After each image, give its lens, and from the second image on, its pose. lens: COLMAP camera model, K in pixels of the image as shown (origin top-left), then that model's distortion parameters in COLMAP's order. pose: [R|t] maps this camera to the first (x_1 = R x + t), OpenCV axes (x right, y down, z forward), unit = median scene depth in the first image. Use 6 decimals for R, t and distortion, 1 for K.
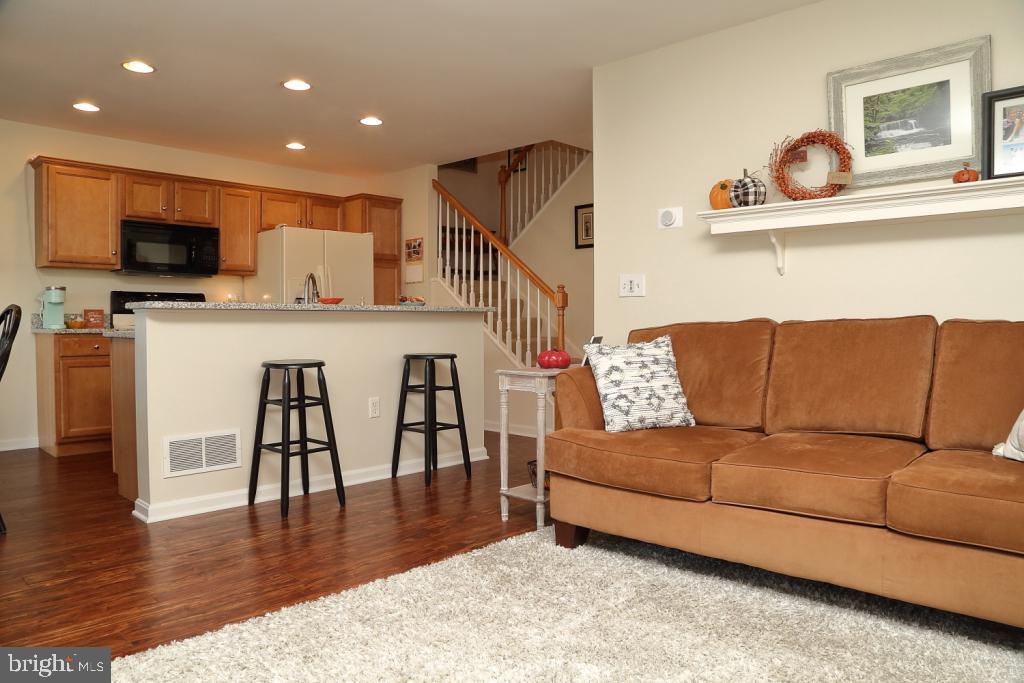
lens RADIAL K [[698.5, 0, 515.7], [0, 698.5, 342.3], [0, 0, 1]] dist [-0.122845, 0.066646]
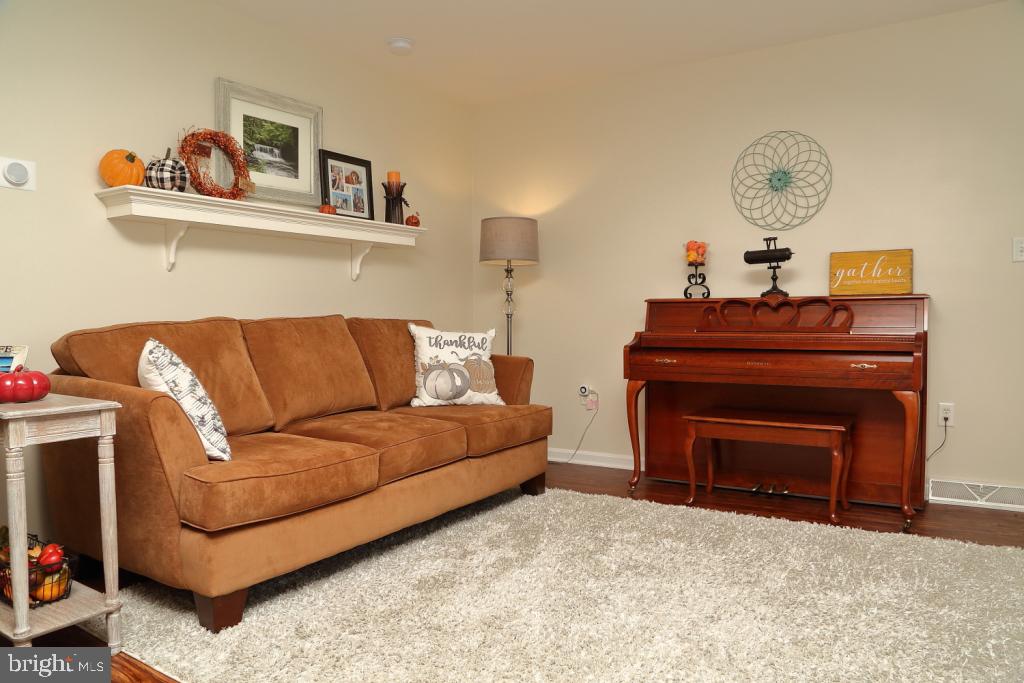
lens RADIAL K [[698.5, 0, 515.7], [0, 698.5, 342.3], [0, 0, 1]] dist [-0.122845, 0.066646]
pose [[-0.177896, -0.027718, 0.983659, -0.402494], [0.038292, 0.998651, 0.035066, -0.011265], [-0.983304, 0.043905, -0.176595, 0.481802]]
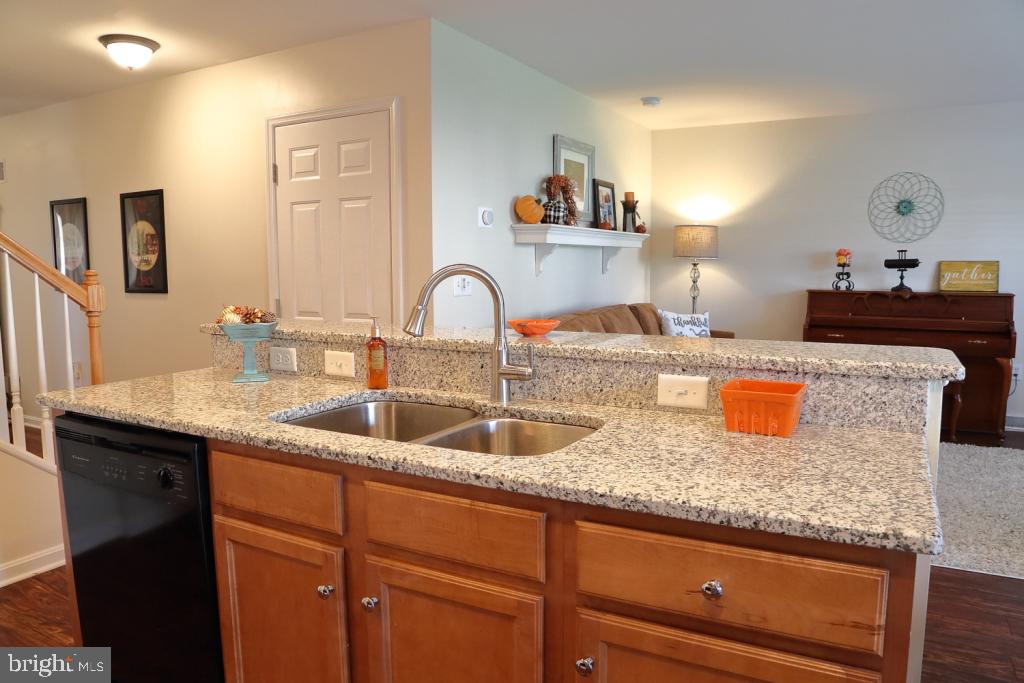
lens RADIAL K [[715.5, 0, 512.0], [0, 715.5, 341.5], [0, 0, 1]] dist [-0.125940, 0.077721]
pose [[-0.249725, -0.101303, 0.963003, -0.623918], [0.033237, 0.993030, 0.113081, -0.089108], [-0.967746, 0.060247, -0.244618, 0.941994]]
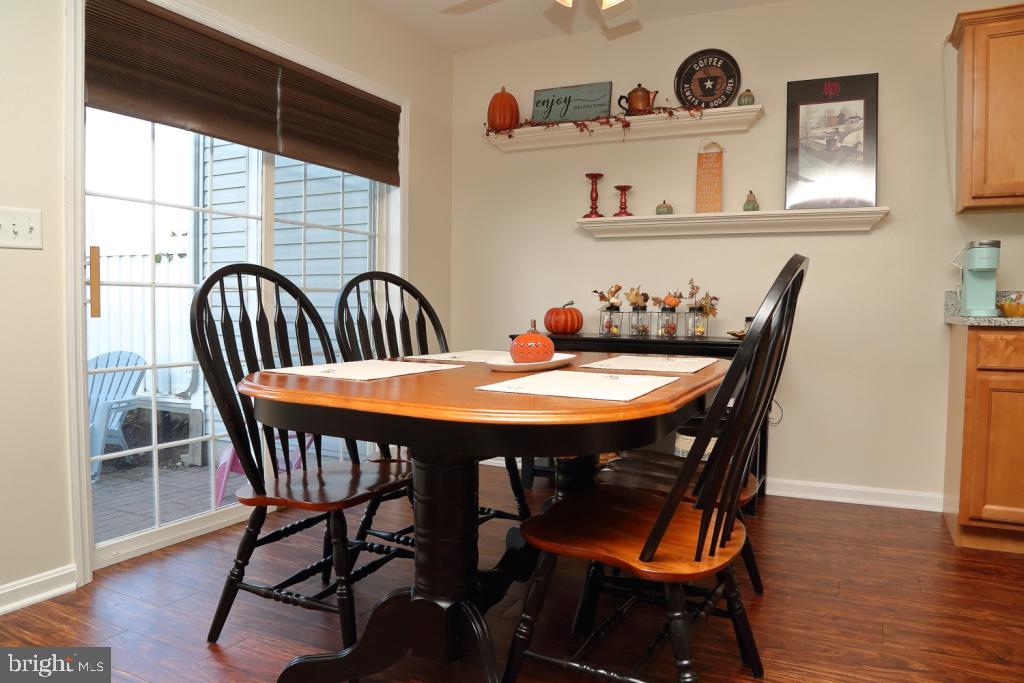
lens RADIAL K [[698.5, 0, 515.7], [0, 698.5, 342.3], [0, 0, 1]] dist [-0.122845, 0.066646]
pose [[0.285836, 0.053063, -0.956808, -0.263705], [-0.035457, 0.998368, 0.044776, -0.010564], [0.957622, 0.021127, 0.287251, 0.470507]]
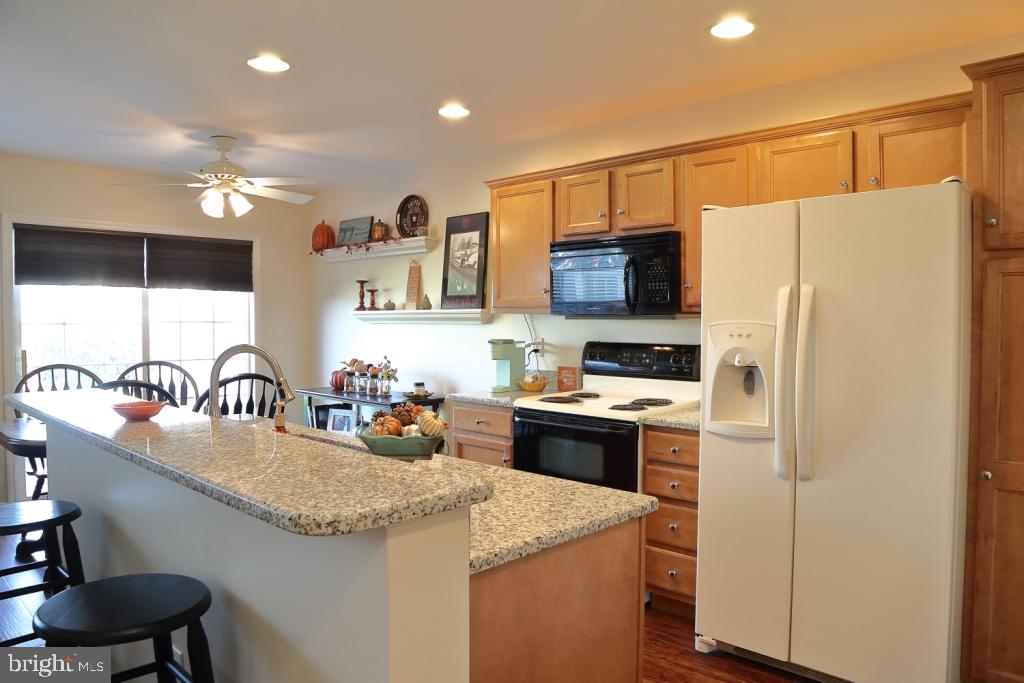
lens RADIAL K [[698.5, 0, 515.7], [0, 698.5, 342.3], [0, 0, 1]] dist [-0.122845, 0.066646]
pose [[-0.008266, 0.030192, -0.999510, 0.150599], [-0.029493, 0.999102, 0.030423, -0.106198], [0.999531, 0.029730, -0.007368, 1.034326]]
